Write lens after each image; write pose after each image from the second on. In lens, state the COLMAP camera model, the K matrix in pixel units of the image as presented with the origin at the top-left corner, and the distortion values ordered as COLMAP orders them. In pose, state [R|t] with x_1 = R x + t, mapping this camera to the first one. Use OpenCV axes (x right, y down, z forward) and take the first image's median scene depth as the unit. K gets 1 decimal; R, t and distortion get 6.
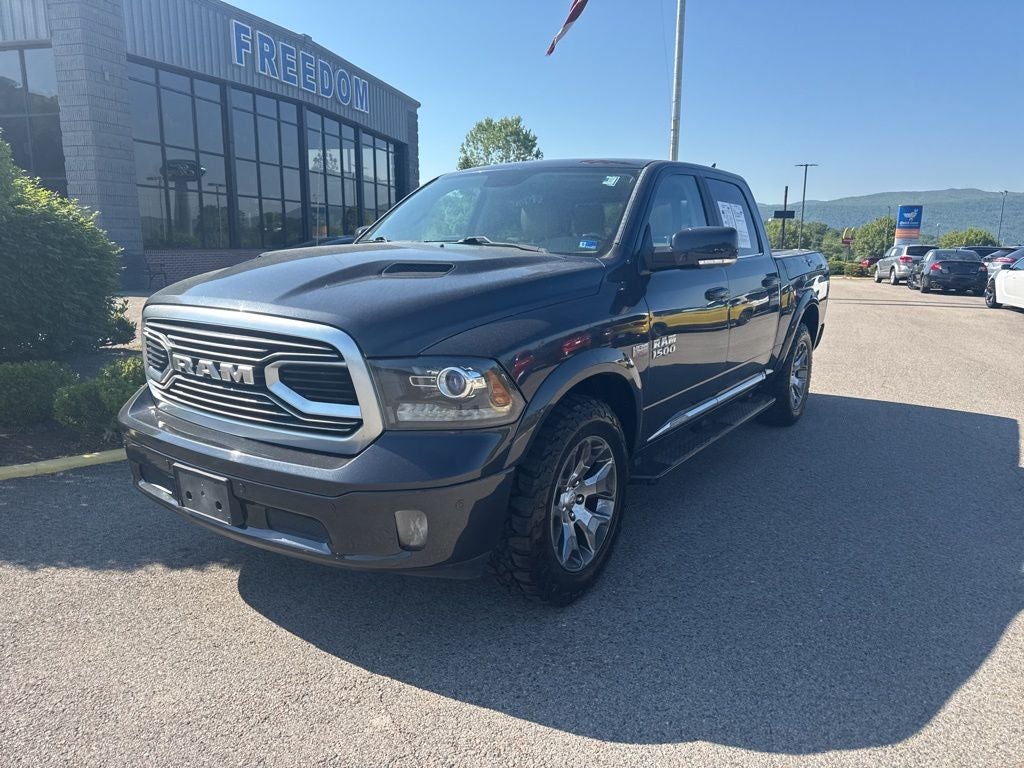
lens RADIAL K [[723.5, 0, 515.4], [0, 723.5, 397.7], [0, 0, 1]] dist [0.026690, -0.031453]
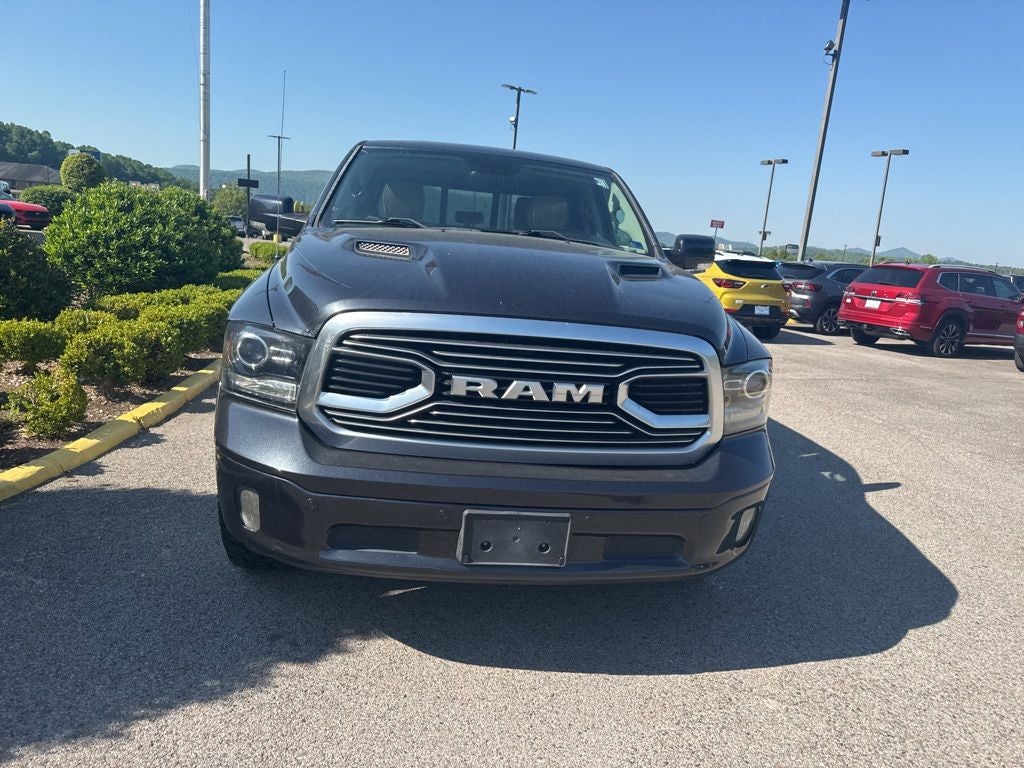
lens RADIAL K [[723.5, 0, 517.2], [0, 723.5, 399.3], [0, 0, 1]] dist [0.026690, -0.031453]
pose [[0.750938, -0.094150, 0.653627, -0.744744], [0.065695, 0.995525, 0.067923, -0.066460], [-0.657097, -0.008066, 0.753763, 0.292393]]
